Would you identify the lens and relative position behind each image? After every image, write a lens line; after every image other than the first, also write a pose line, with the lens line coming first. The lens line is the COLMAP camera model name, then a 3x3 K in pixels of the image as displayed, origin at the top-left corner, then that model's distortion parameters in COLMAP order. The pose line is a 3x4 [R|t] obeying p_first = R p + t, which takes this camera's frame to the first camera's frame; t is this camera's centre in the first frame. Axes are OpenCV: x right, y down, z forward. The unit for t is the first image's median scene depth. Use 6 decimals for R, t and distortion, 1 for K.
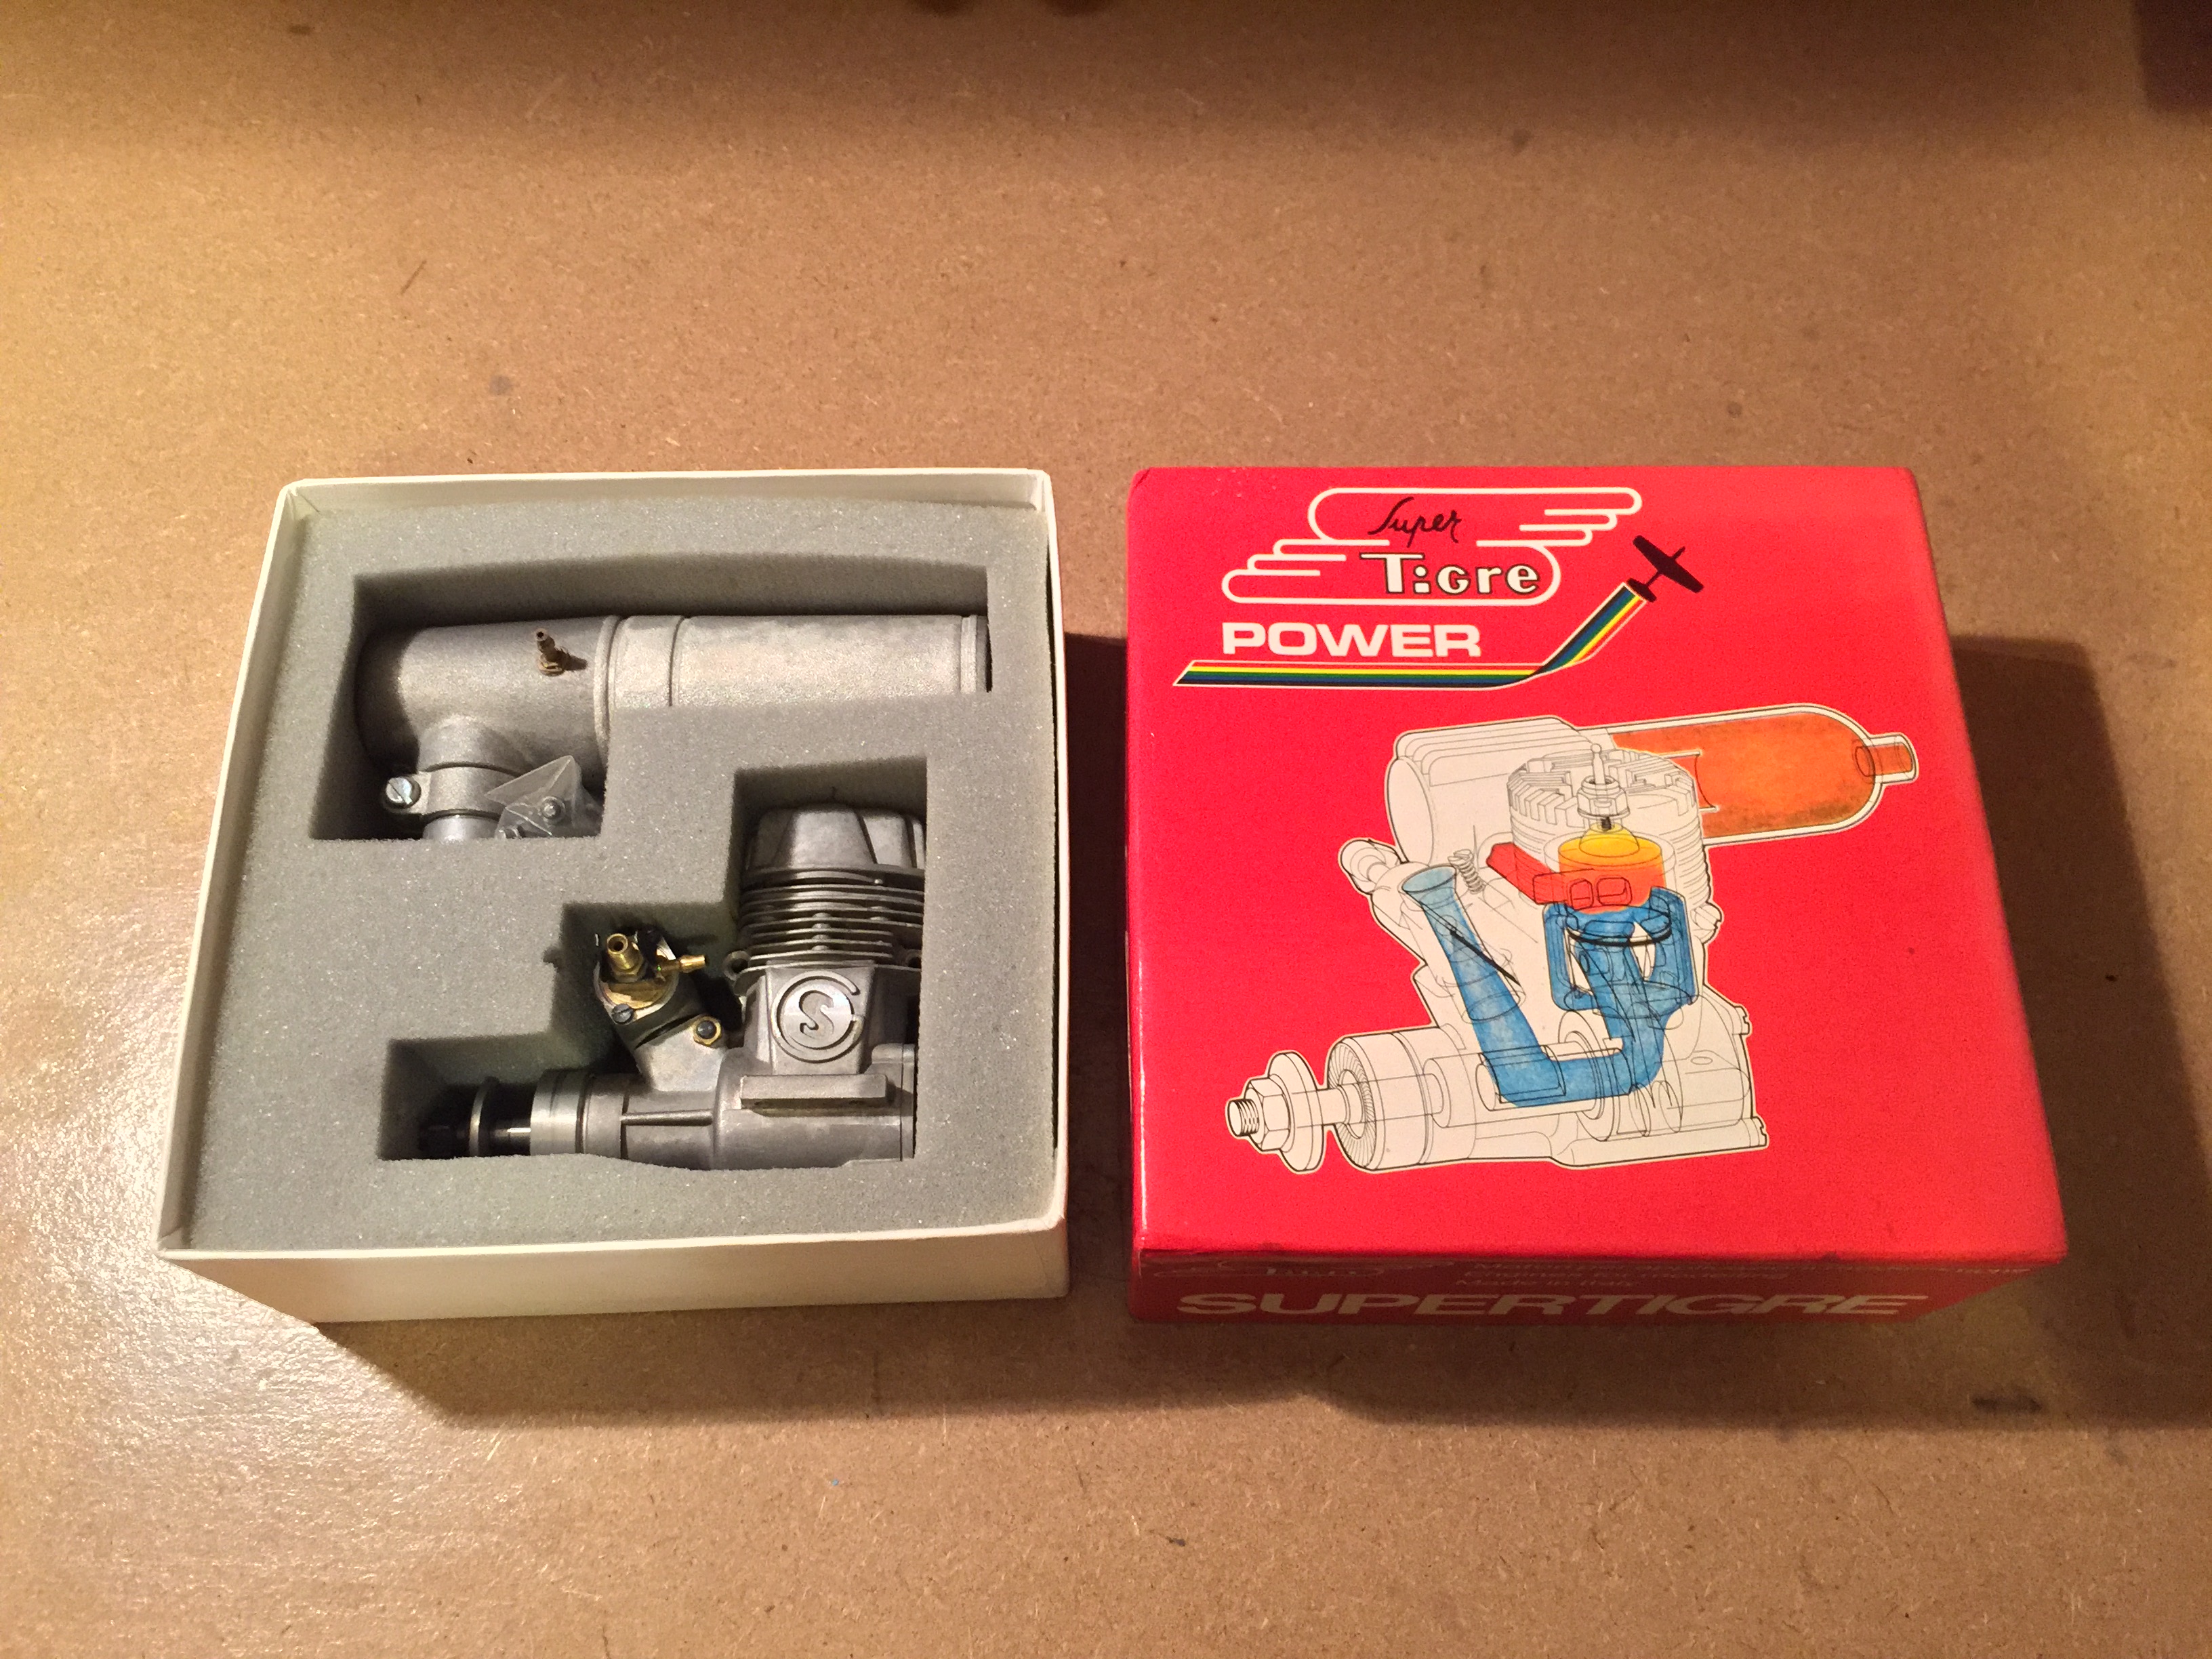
lens RADIAL K [[1893.3, 0, 1106.0], [0, 1893.3, 829.5], [0, 0, 1]] dist [0.058382, -0.102720]
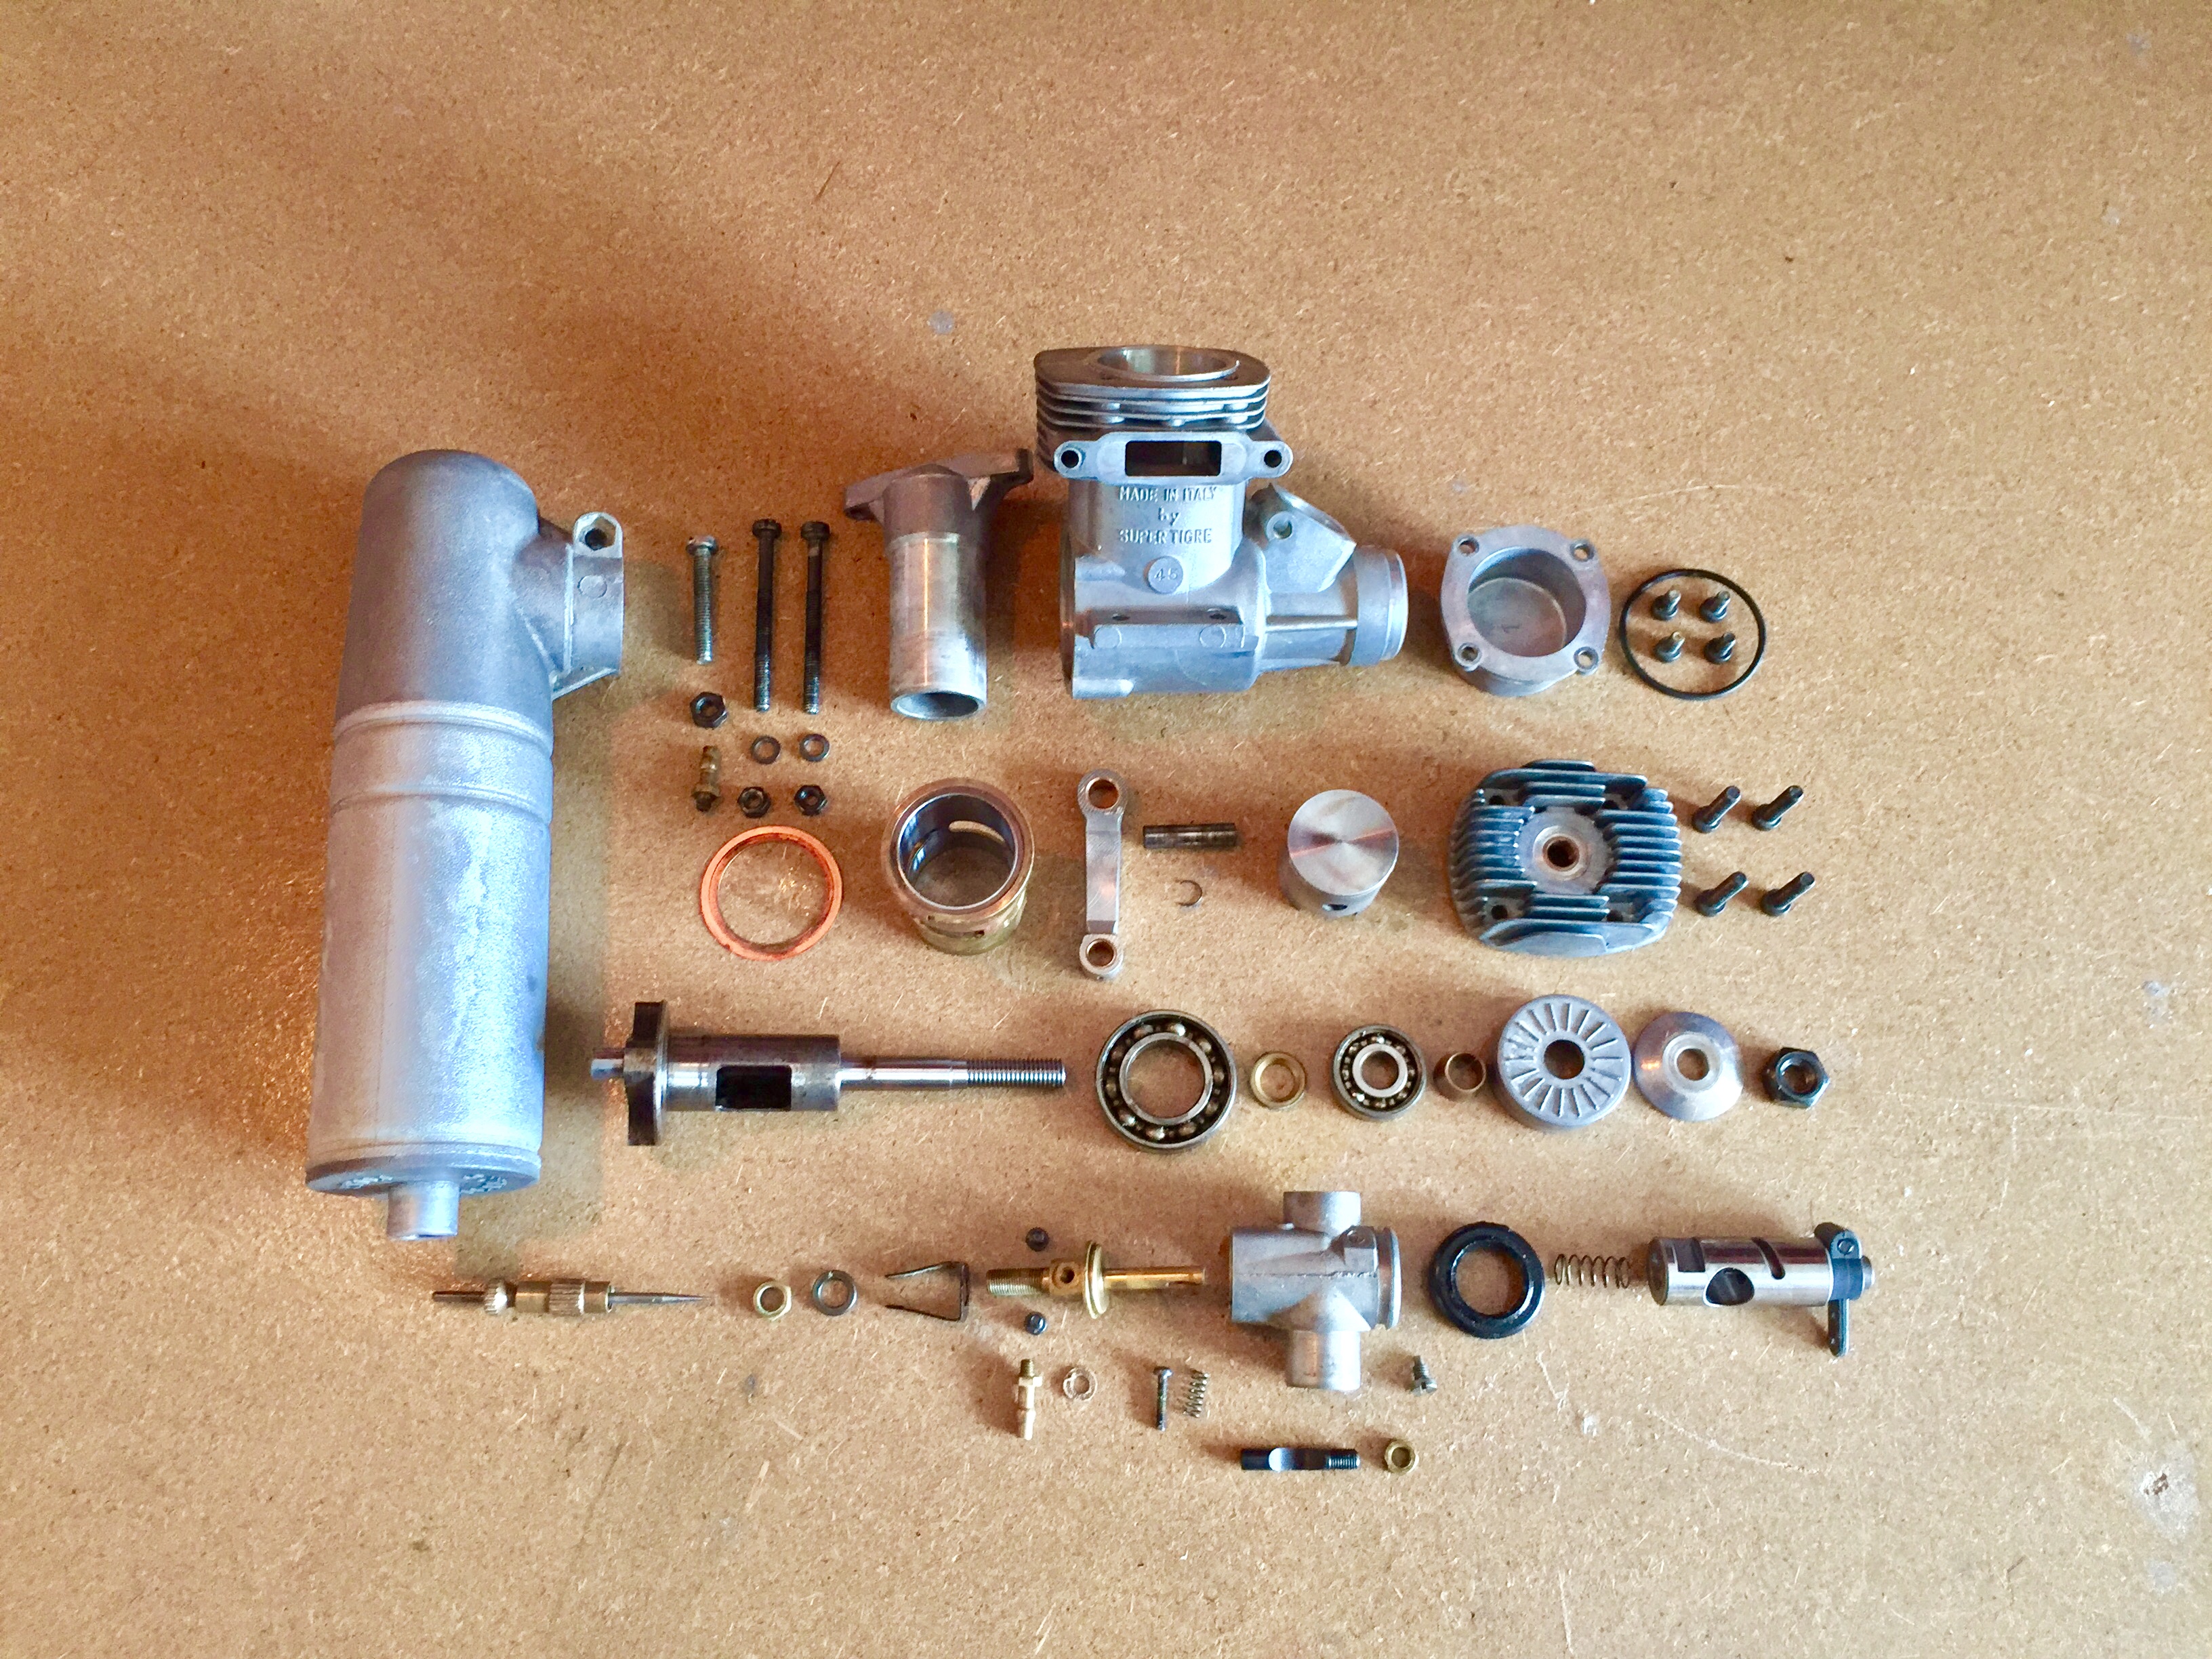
lens RADIAL K [[1893.3, 0, 1106.0], [0, 1893.3, 829.5], [0, 0, 1]] dist [0.058382, -0.102720]
pose [[0.999497, 0.031411, -0.004399, -0.229192], [-0.030815, 0.994513, 0.099974, -0.094273], [0.007515, -0.099788, 0.994980, 0.141892]]
